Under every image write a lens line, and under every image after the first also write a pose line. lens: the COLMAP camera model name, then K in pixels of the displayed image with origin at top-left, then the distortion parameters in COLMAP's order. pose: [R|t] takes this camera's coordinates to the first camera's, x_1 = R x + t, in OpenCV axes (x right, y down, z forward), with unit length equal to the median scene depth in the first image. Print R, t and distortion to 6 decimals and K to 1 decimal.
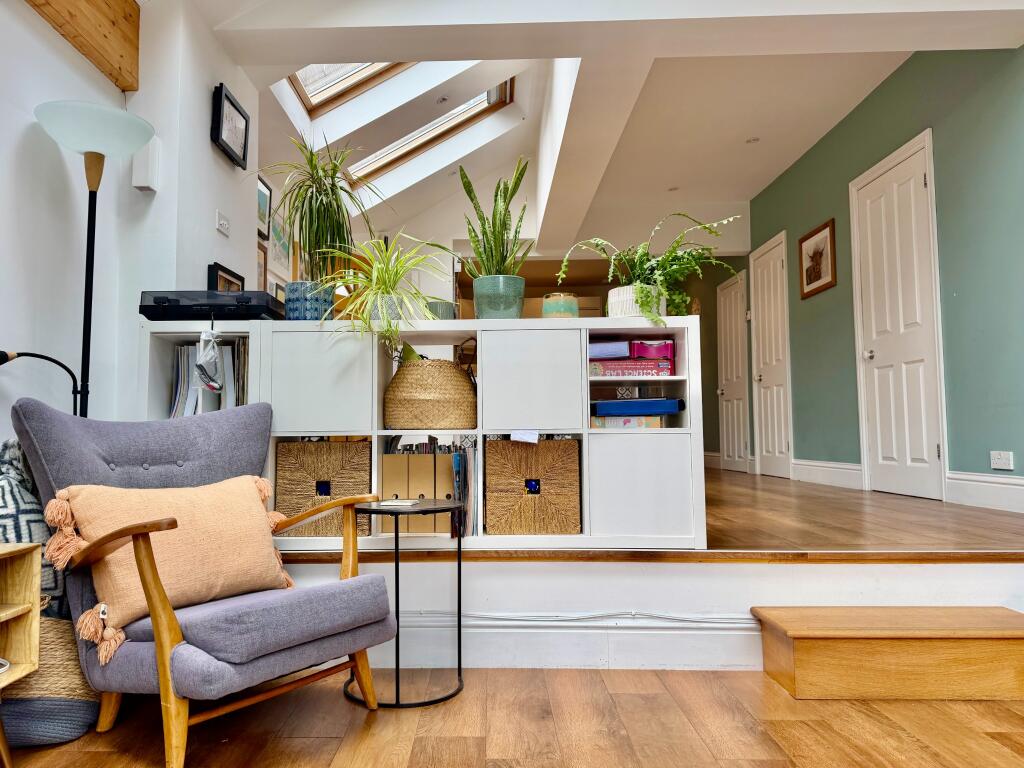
lens RADIAL K [[757.7, 0, 512.0], [0, 757.7, 384.0], [0, 0, 1]] dist [0.008270, 0.003765]
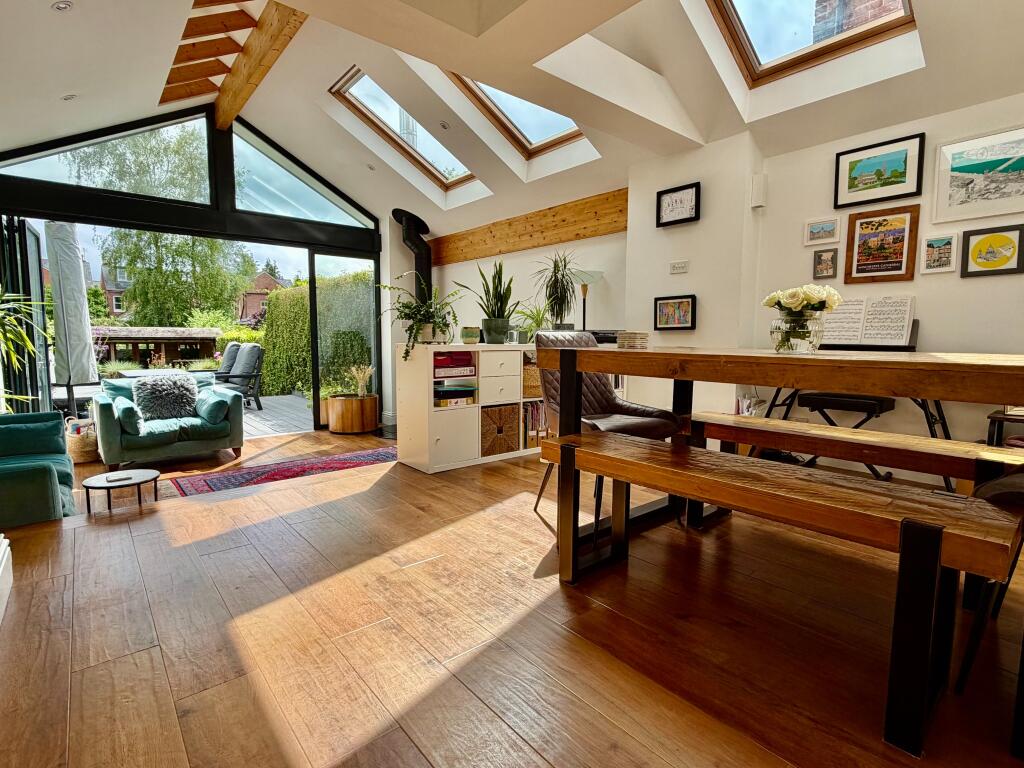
lens RADIAL K [[496.8, 0, 512.0], [0, 496.8, 384.0], [0, 0, 1]] dist [-0.004952, -0.000323]
pose [[-0.738335, 0.064145, -0.671377, 0.867392], [0.030020, 0.997606, 0.062299, -0.052782], [0.673766, 0.025843, -0.738493, 2.162155]]
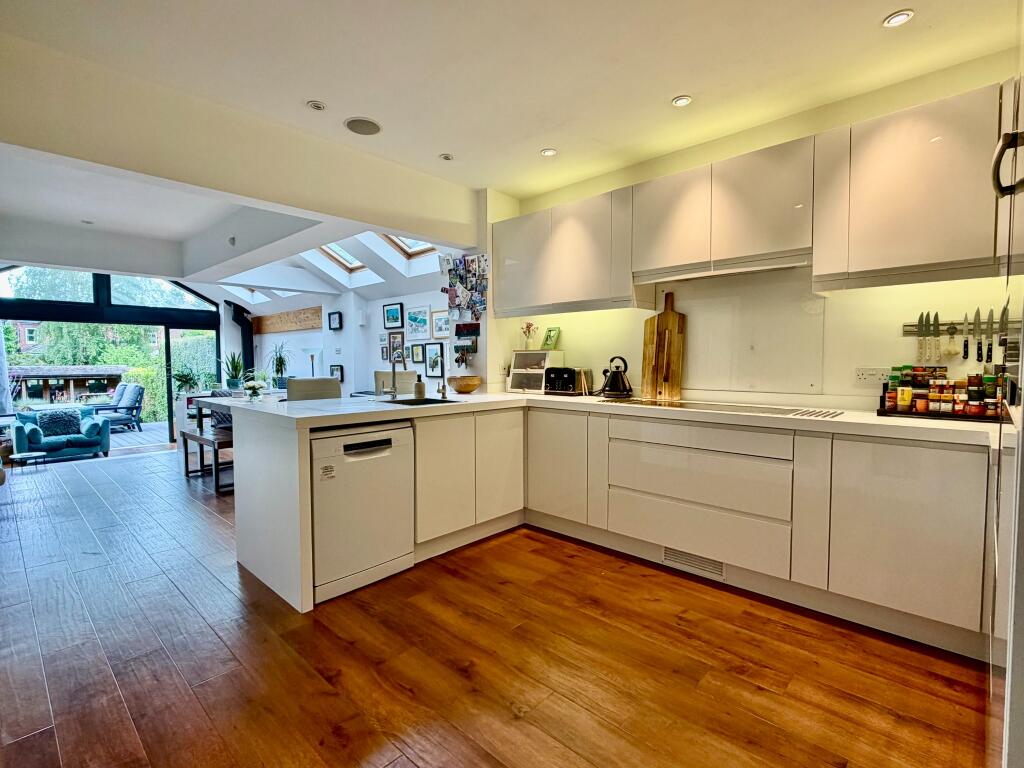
lens RADIAL K [[492.8, 0, 512.0], [0, 492.8, 384.0], [0, 0, 1]] dist [0.001454, 0.000312]
pose [[-0.664718, 0.040725, -0.745983, 0.994165], [0.041462, 0.998985, 0.017591, -0.103538], [0.745943, -0.019237, -0.665732, 4.130532]]
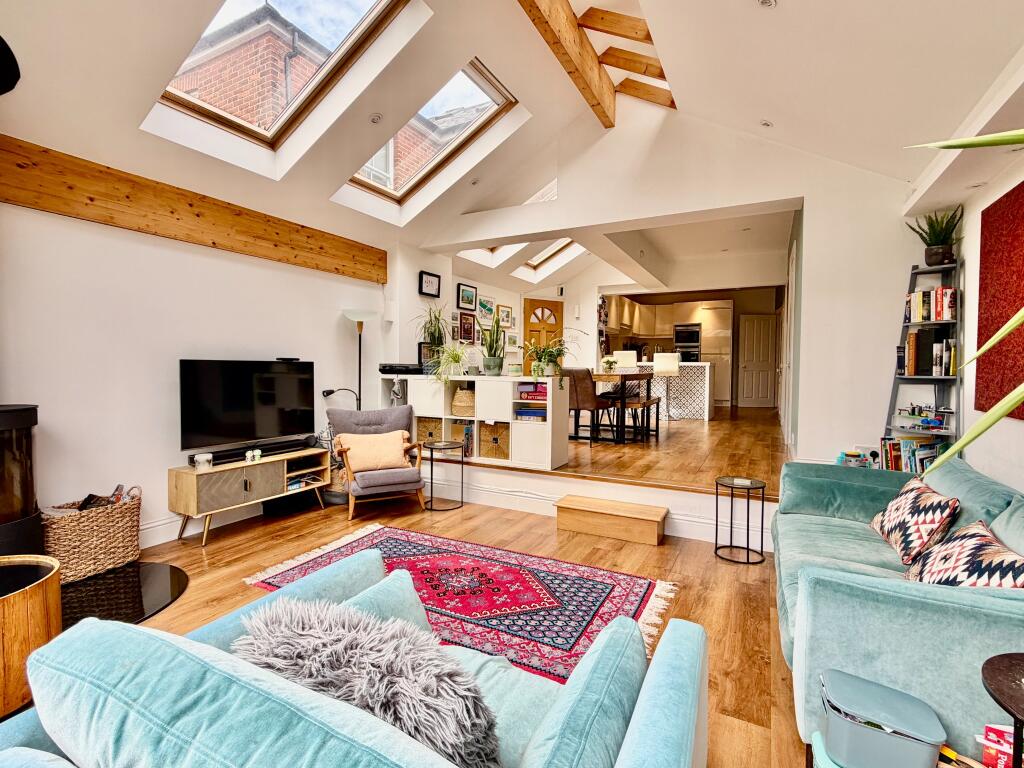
lens RADIAL K [[492.8, 0, 512.0], [0, 492.8, 384.0], [0, 0, 1]] dist [0.001454, 0.000312]
pose [[0.899146, 0.027649, -0.436774, 0.826226], [0.010715, 0.996312, 0.085128, -0.206776], [0.437517, -0.081223, 0.895534, -0.494616]]
